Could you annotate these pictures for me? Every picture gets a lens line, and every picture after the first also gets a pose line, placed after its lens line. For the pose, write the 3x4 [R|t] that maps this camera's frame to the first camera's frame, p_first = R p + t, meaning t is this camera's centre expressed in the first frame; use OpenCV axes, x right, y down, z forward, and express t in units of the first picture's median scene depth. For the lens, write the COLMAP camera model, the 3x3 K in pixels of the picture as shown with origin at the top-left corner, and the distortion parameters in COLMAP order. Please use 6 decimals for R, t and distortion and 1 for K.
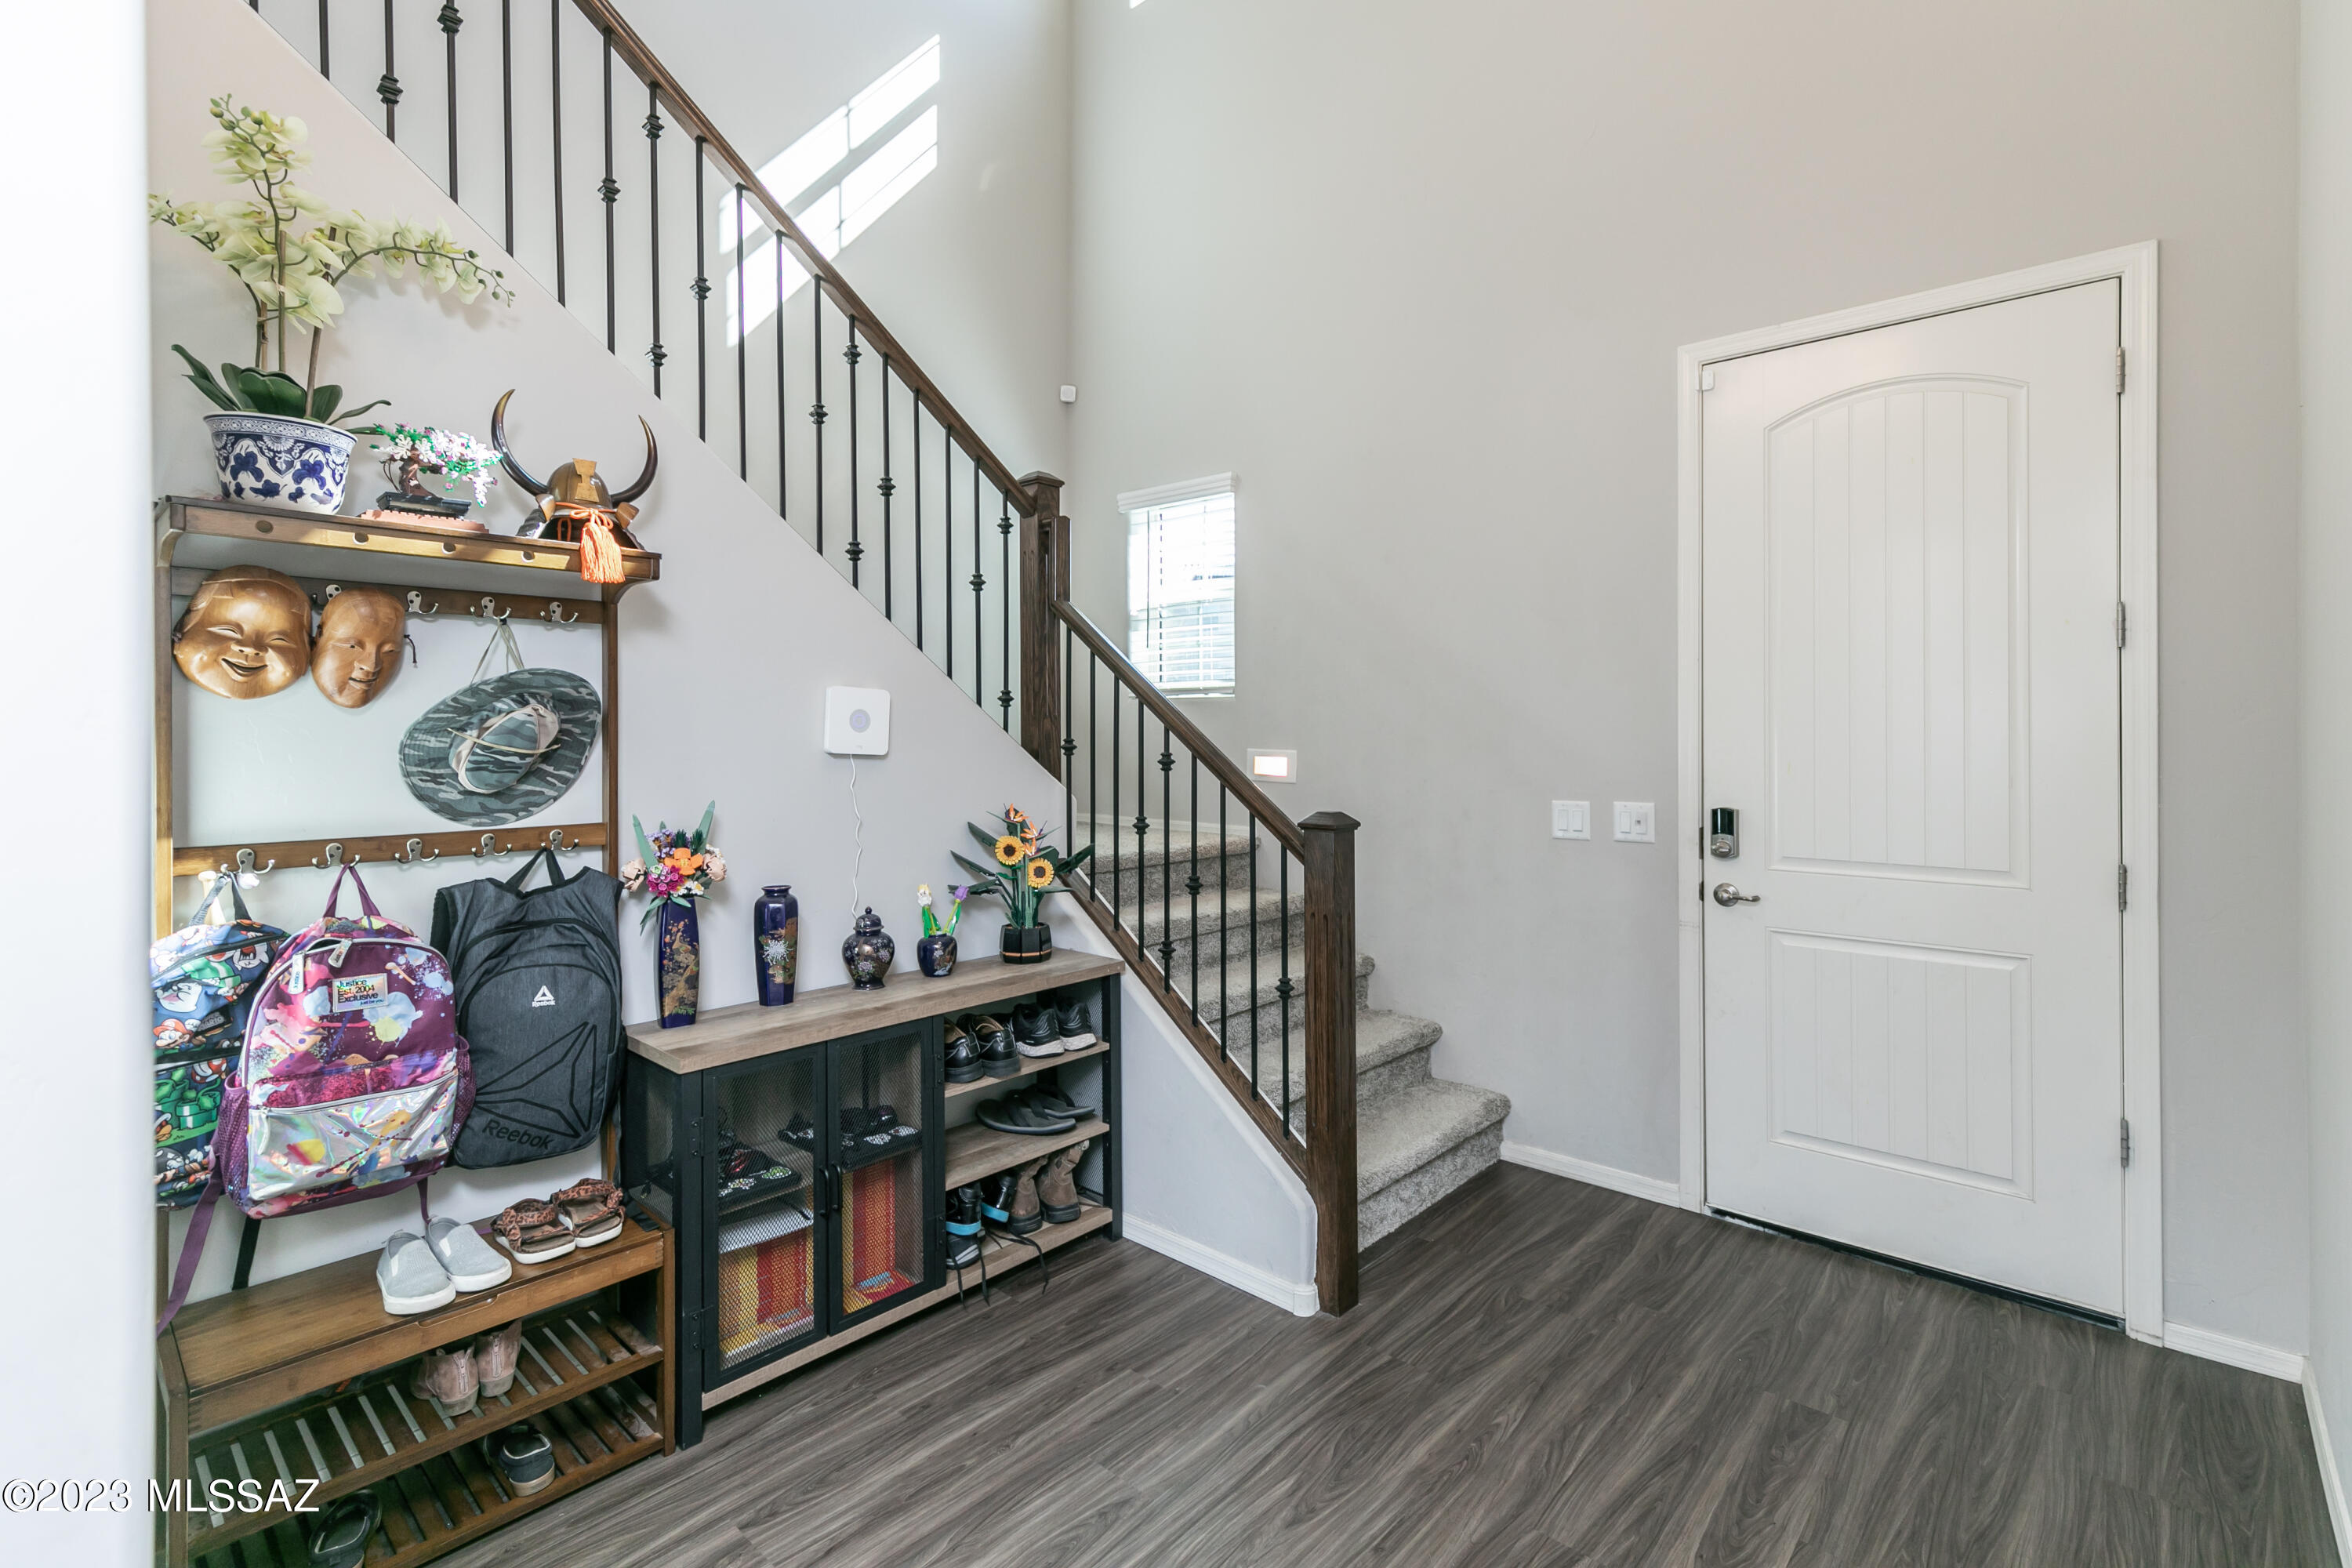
lens RADIAL K [[1067.5, 0, 1188.1], [0, 1067.5, 738.5], [0, 0, 1]] dist [0.000109, 0.000148]
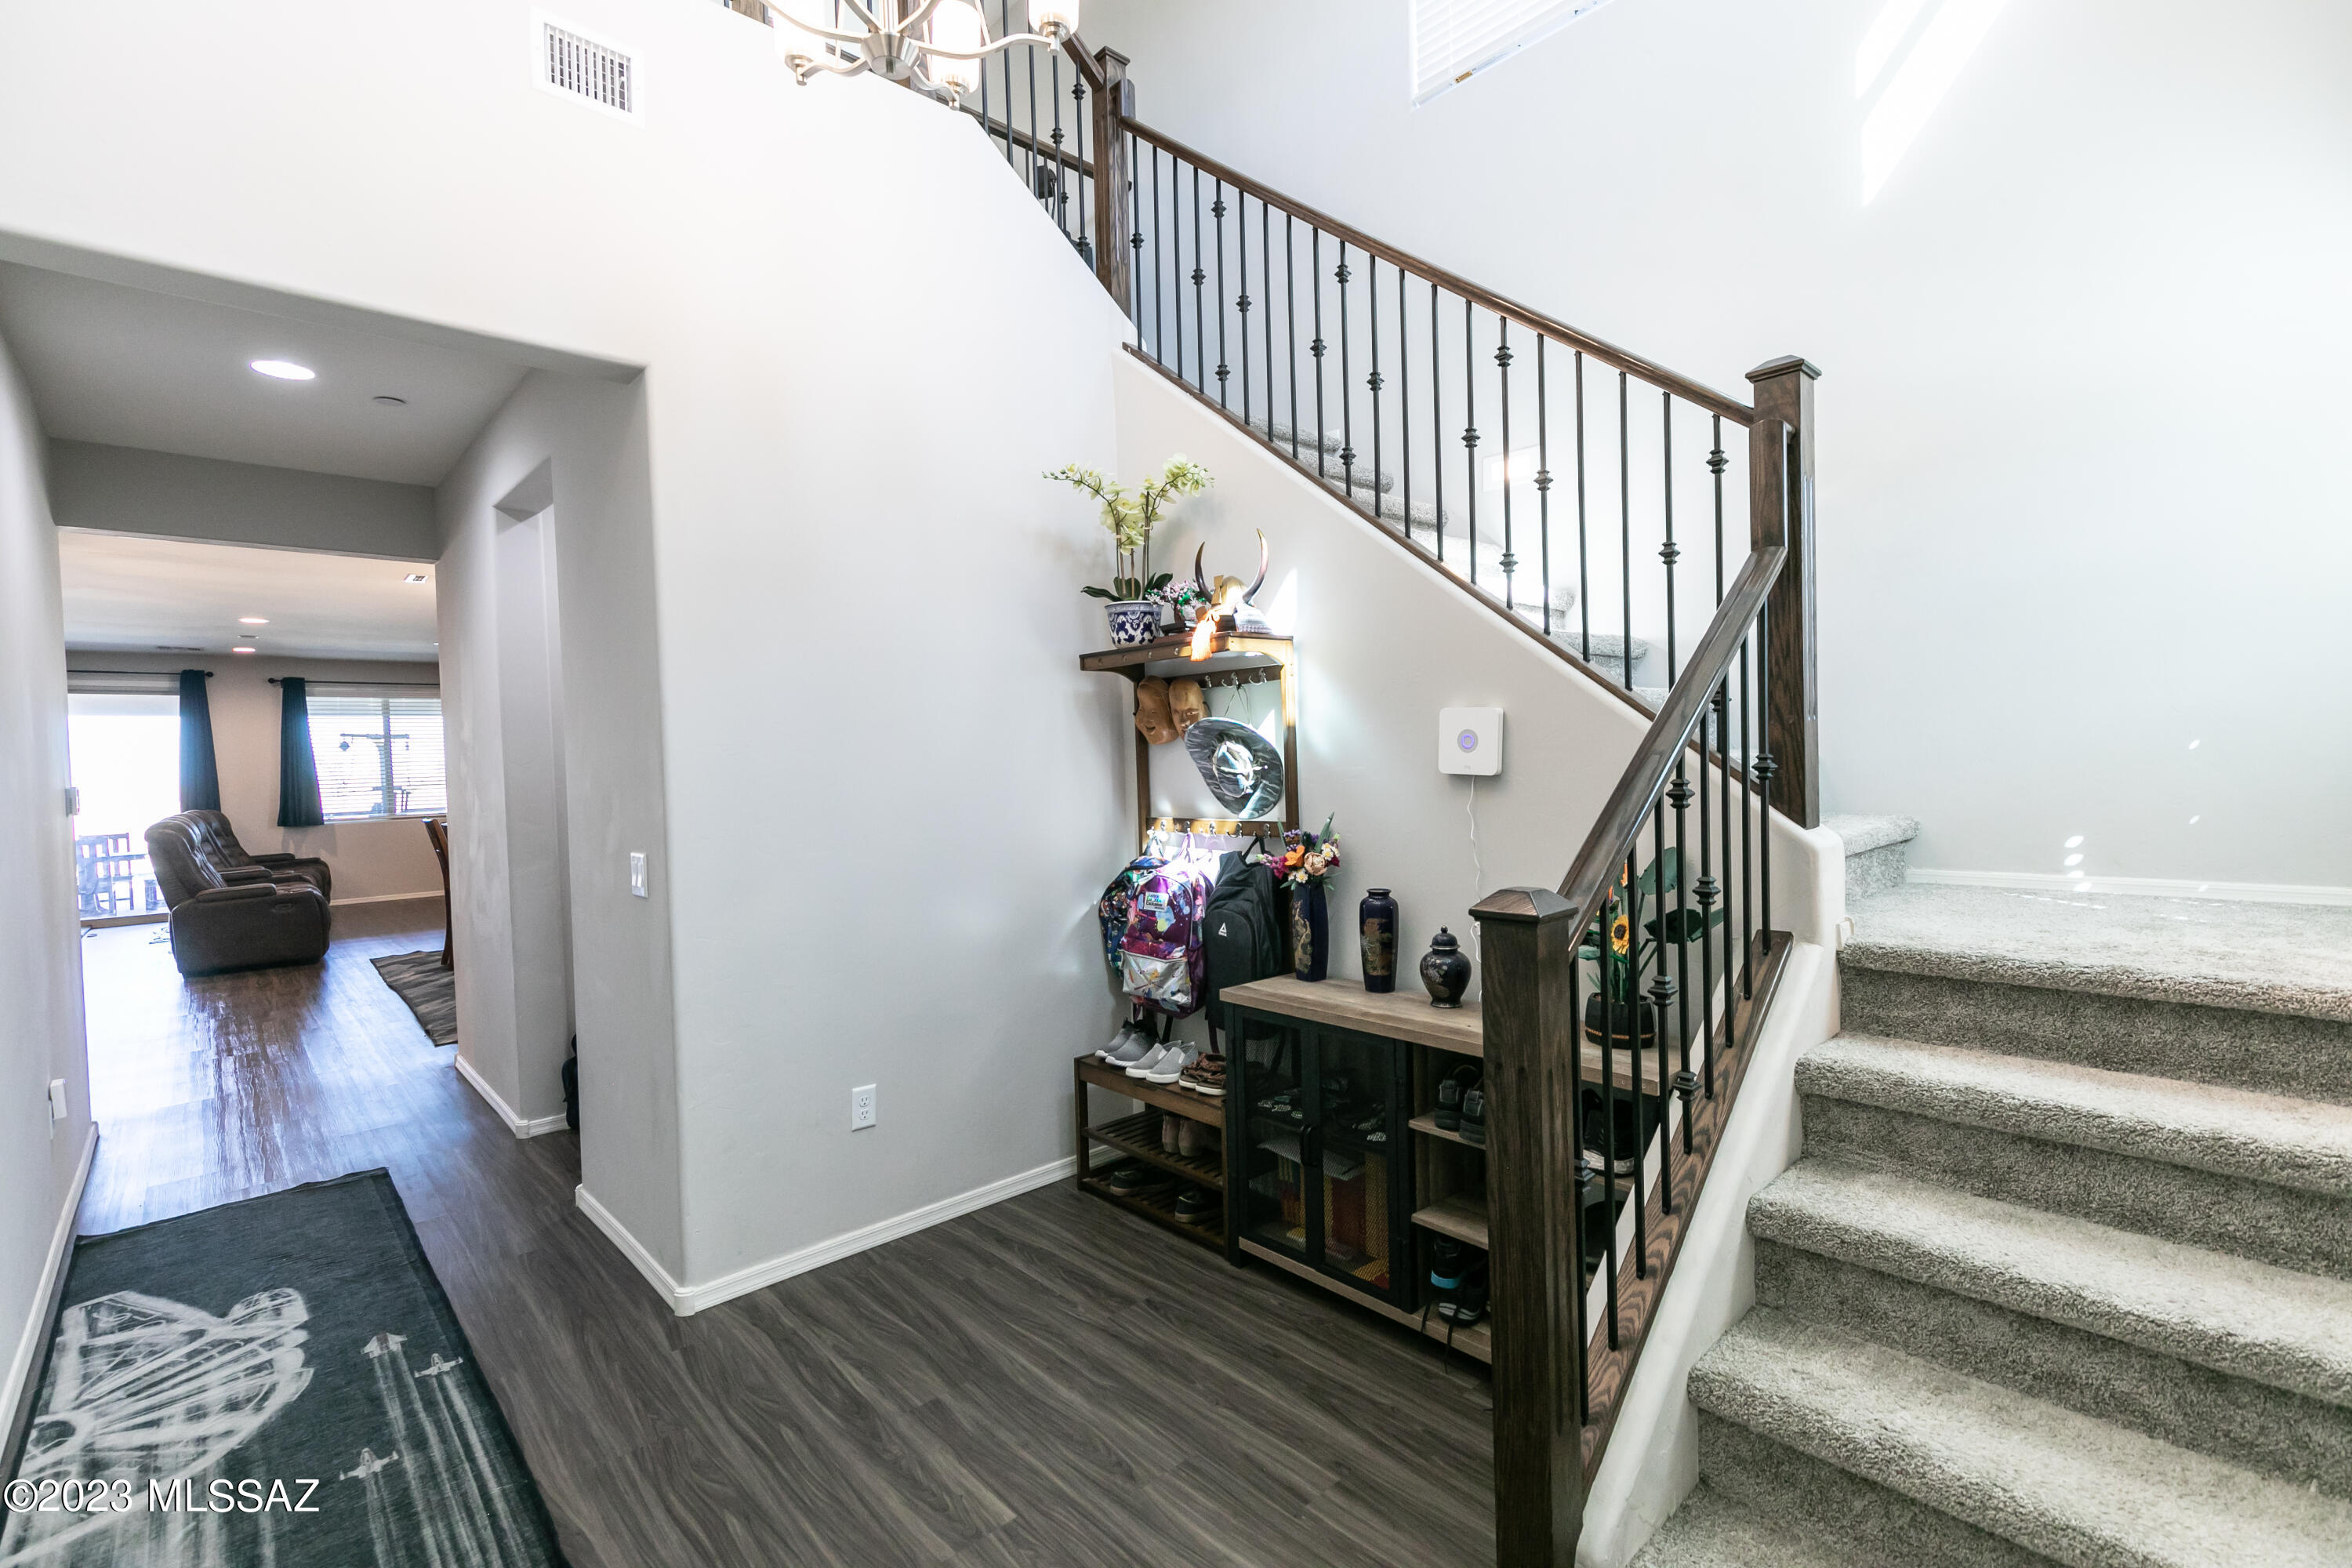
lens RADIAL K [[1043.6, 0, 1176.0], [0, 1043.6, 784.0], [0, 0, 1]] dist [0.002971, 0.000181]
pose [[-0.091704, 0.035757, -0.995144, 0.804582], [0.026486, 0.999089, 0.033458, -0.019461], [0.995434, -0.023290, -0.092567, 0.961368]]
